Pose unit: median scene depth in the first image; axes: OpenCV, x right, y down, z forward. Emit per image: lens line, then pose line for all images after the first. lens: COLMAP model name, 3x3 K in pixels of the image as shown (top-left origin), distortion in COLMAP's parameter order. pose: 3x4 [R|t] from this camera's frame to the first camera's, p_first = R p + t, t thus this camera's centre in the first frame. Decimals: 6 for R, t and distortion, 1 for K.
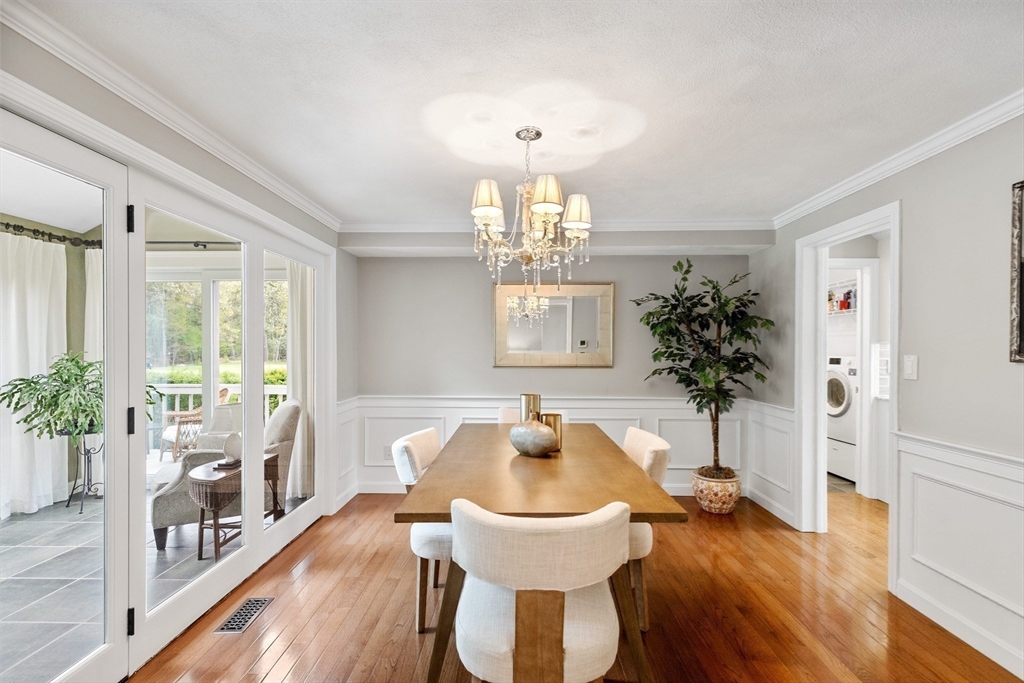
lens RADIAL K [[459.8, 0, 513.2], [0, 459.8, 352.1], [0, 0, 1]] dist [0.013578, -0.006373]
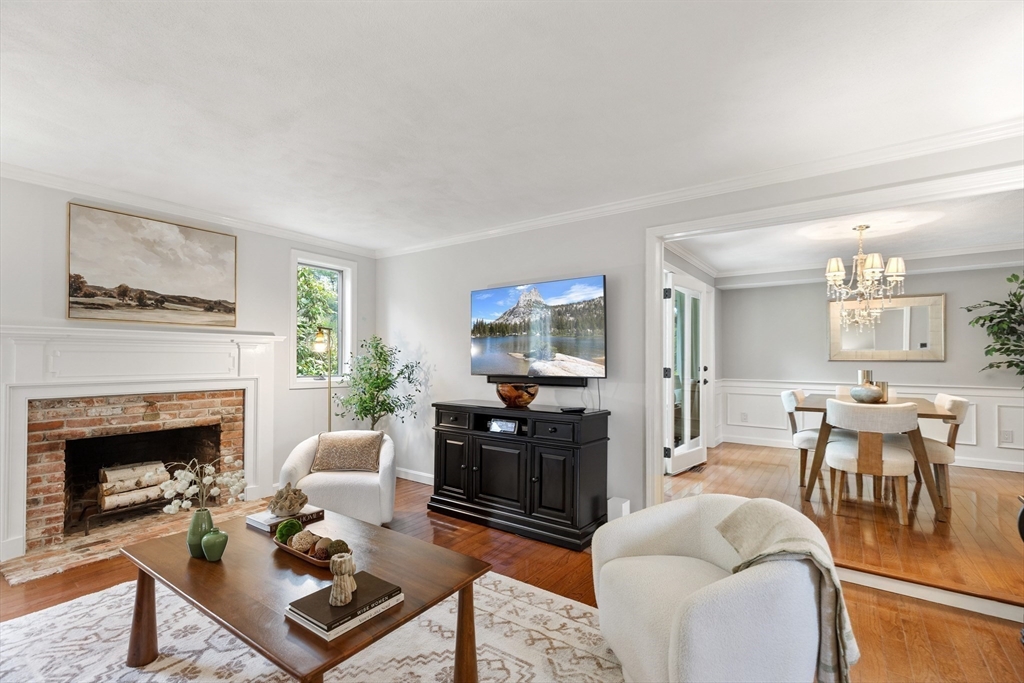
lens RADIAL K [[459.8, 0, 513.2], [0, 459.8, 352.1], [0, 0, 1]] dist [0.013578, -0.006373]
pose [[0.823694, -0.006953, -0.566992, -0.039130], [-0.006017, 0.999761, -0.021001, 0.044241], [0.567003, 0.020710, 0.823456, -0.760410]]
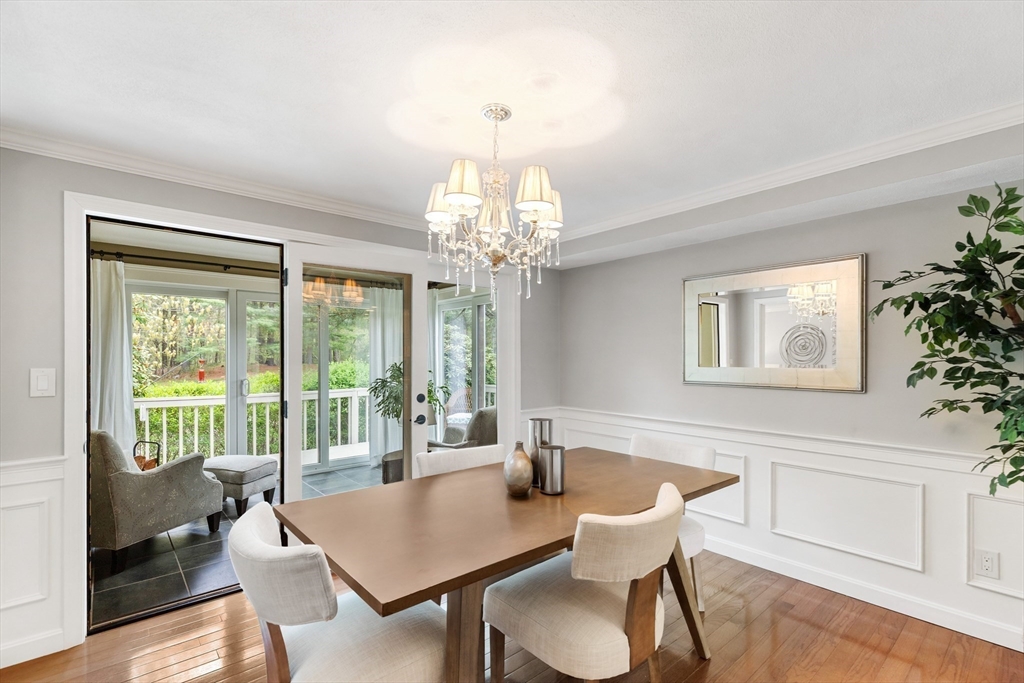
lens RADIAL K [[459.8, 0, 513.2], [0, 459.8, 352.1], [0, 0, 1]] dist [0.013578, -0.006373]
pose [[0.671539, -0.009373, -0.740910, 0.394782], [-0.002905, 0.999879, -0.015282, -0.010459], [0.740964, 0.012415, 0.671430, 0.262872]]
